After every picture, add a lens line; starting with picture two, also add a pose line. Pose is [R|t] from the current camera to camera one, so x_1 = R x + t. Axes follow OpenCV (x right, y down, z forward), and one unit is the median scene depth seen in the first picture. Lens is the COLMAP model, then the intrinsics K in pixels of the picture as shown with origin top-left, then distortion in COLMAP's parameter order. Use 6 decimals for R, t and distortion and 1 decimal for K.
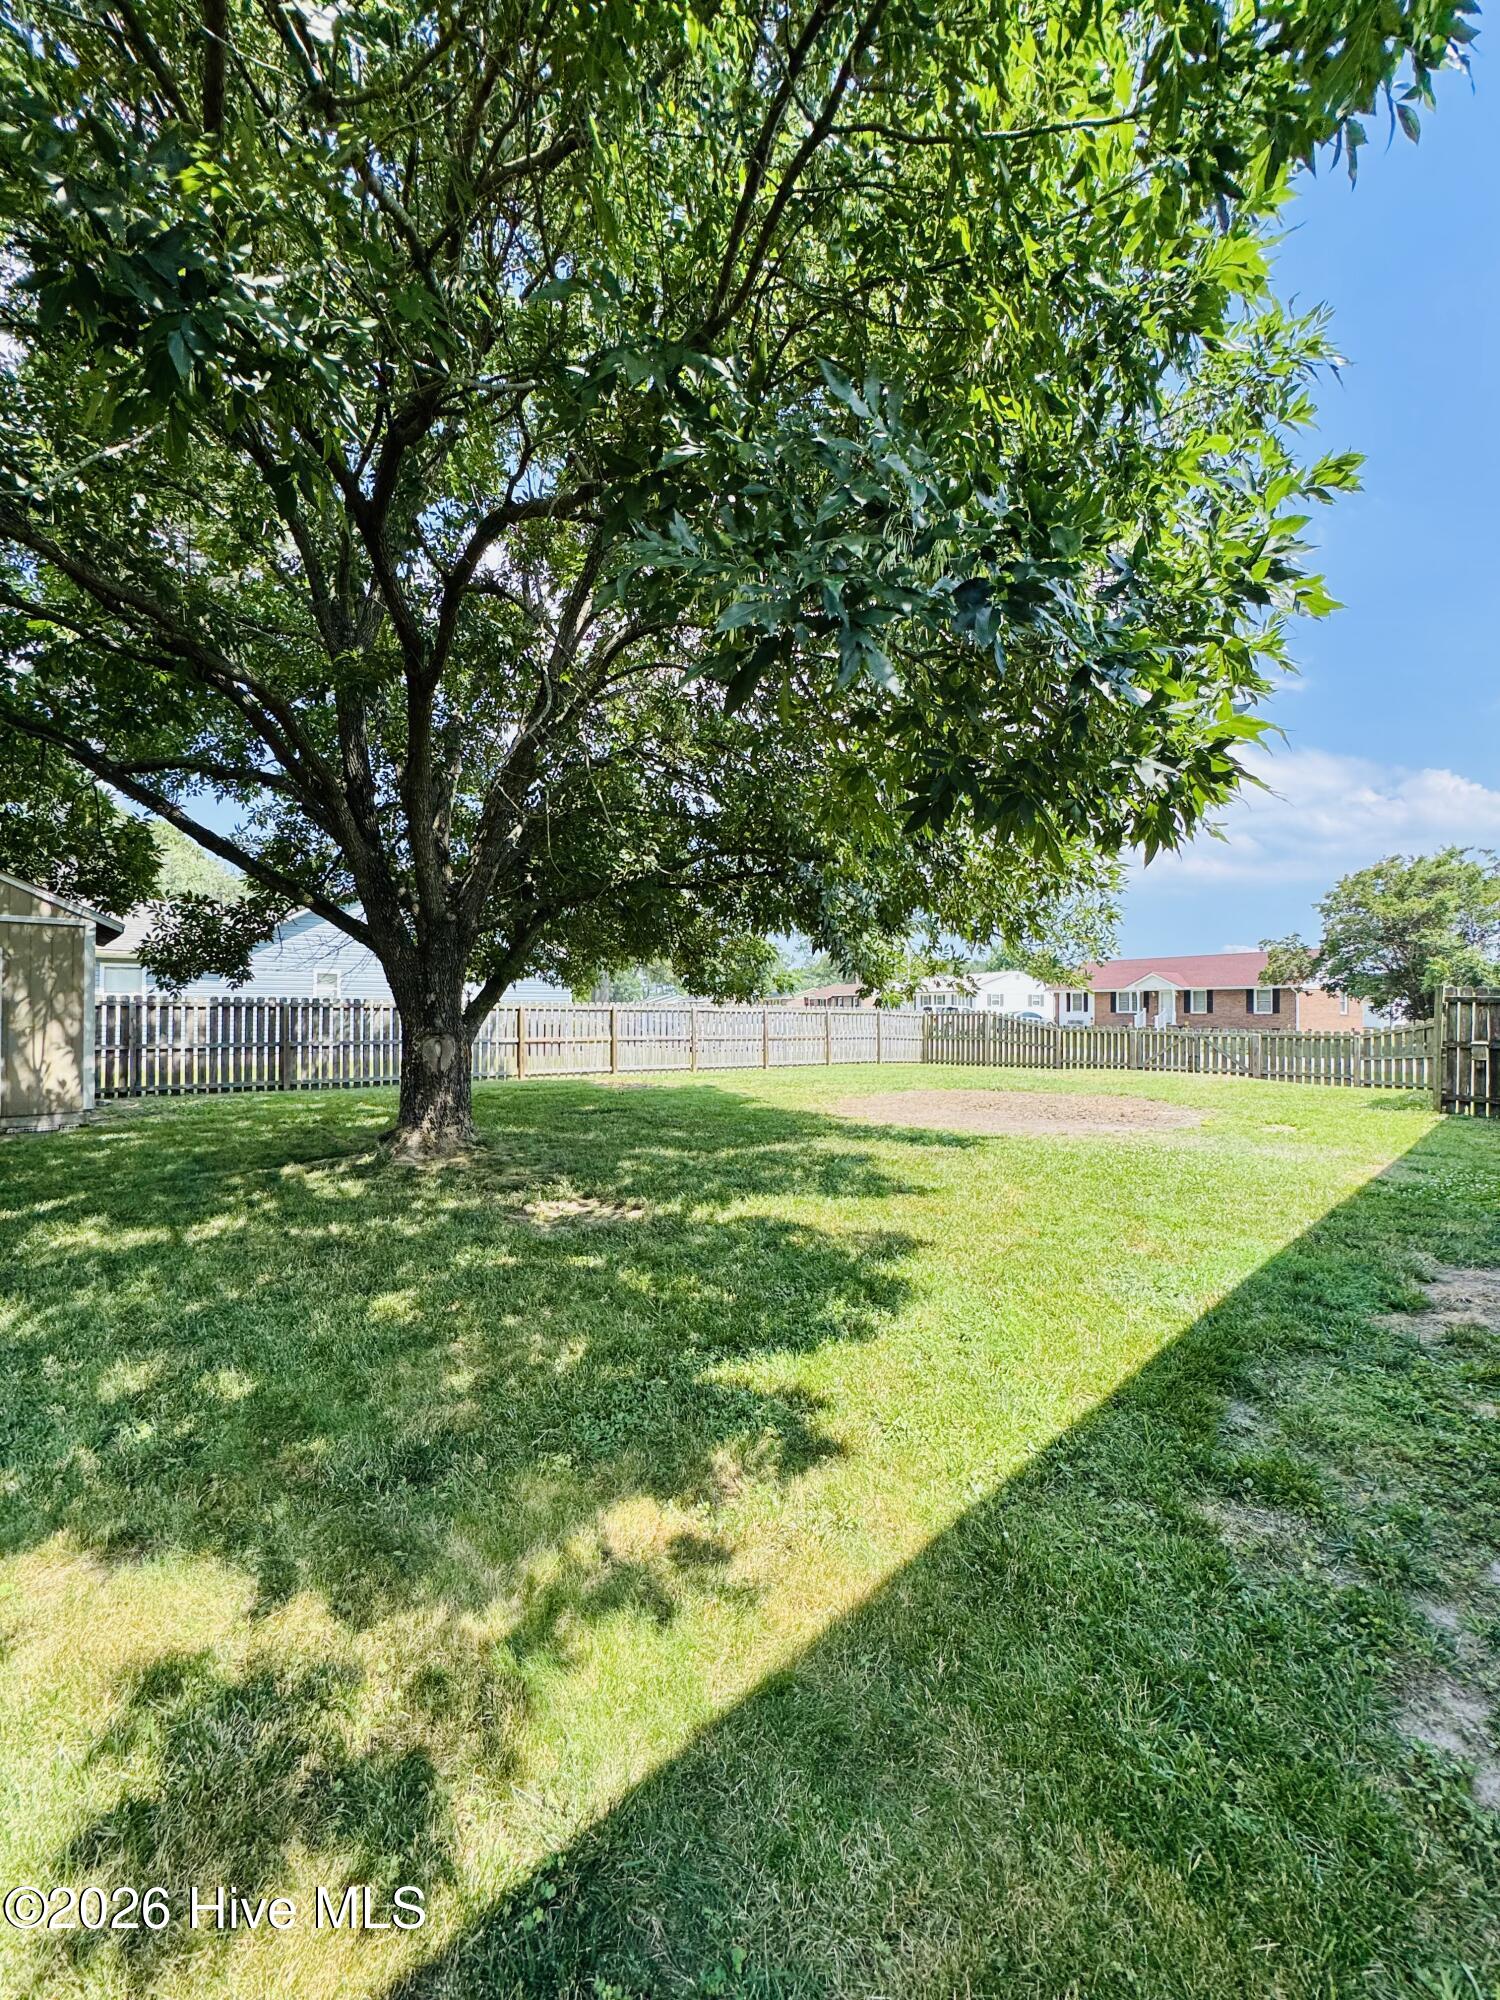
lens RADIAL K [[797.1, 0, 744.8], [0, 797.1, 1010.0], [0, 0, 1]] dist [-0.000947, 0.000023]
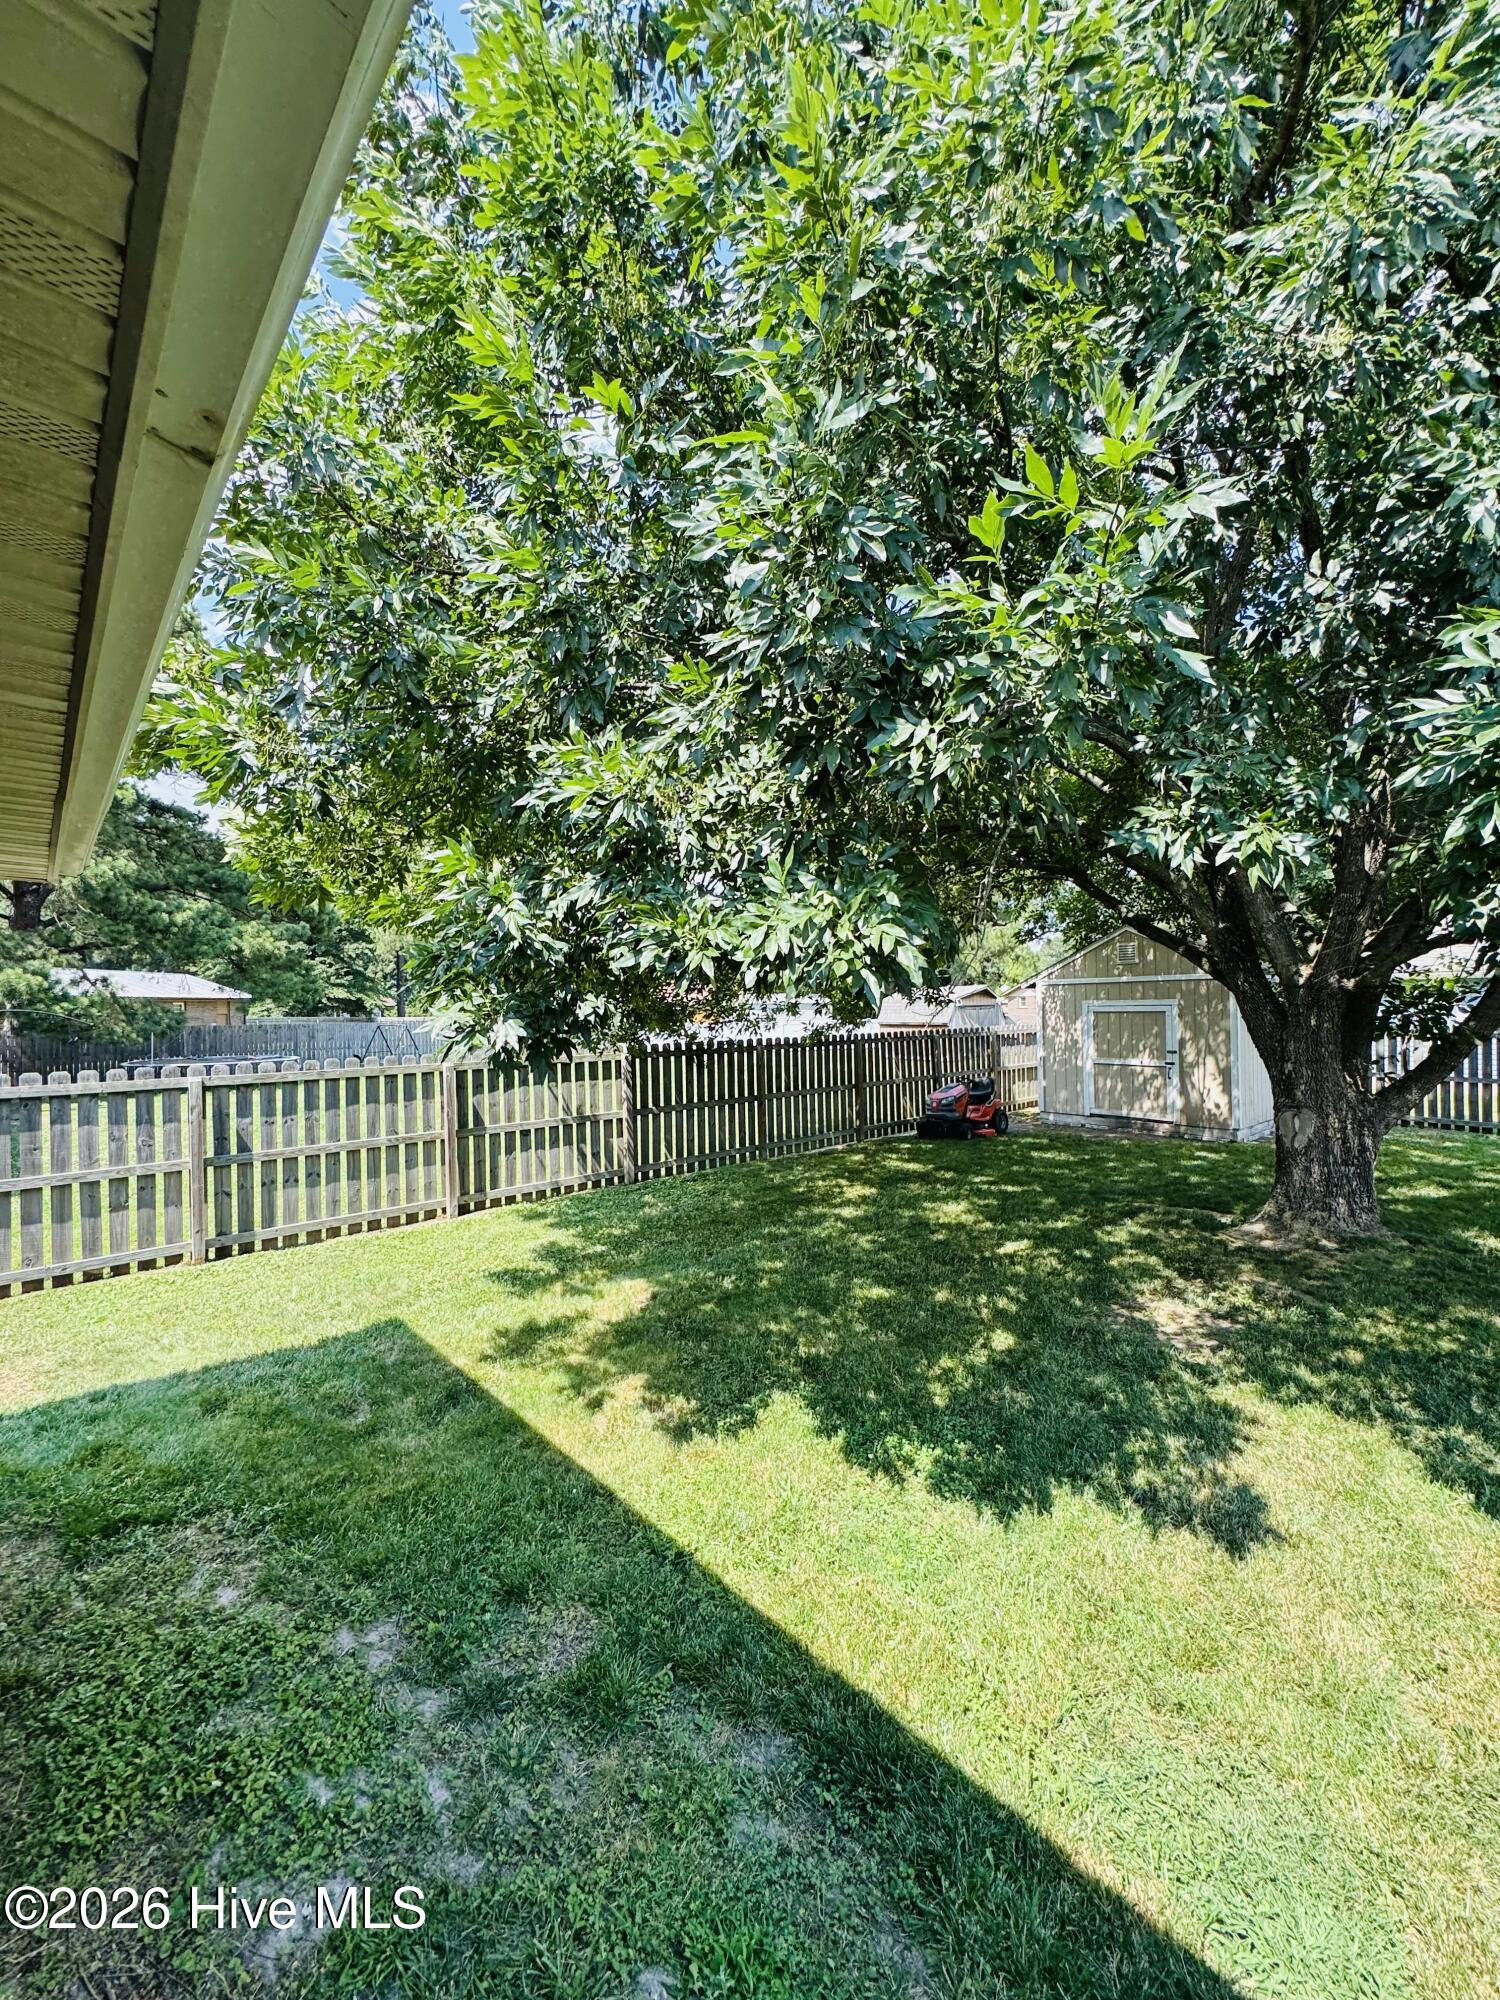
lens RADIAL K [[797.1, 0, 745.4], [0, 797.1, 1006.0], [0, 0, 1]] dist [-0.000947, 0.000023]
pose [[-0.061971, -0.010054, -0.998027, 1.442926], [0.025456, 0.999608, -0.011650, -0.225369], [0.997753, -0.026128, -0.061691, 1.088396]]
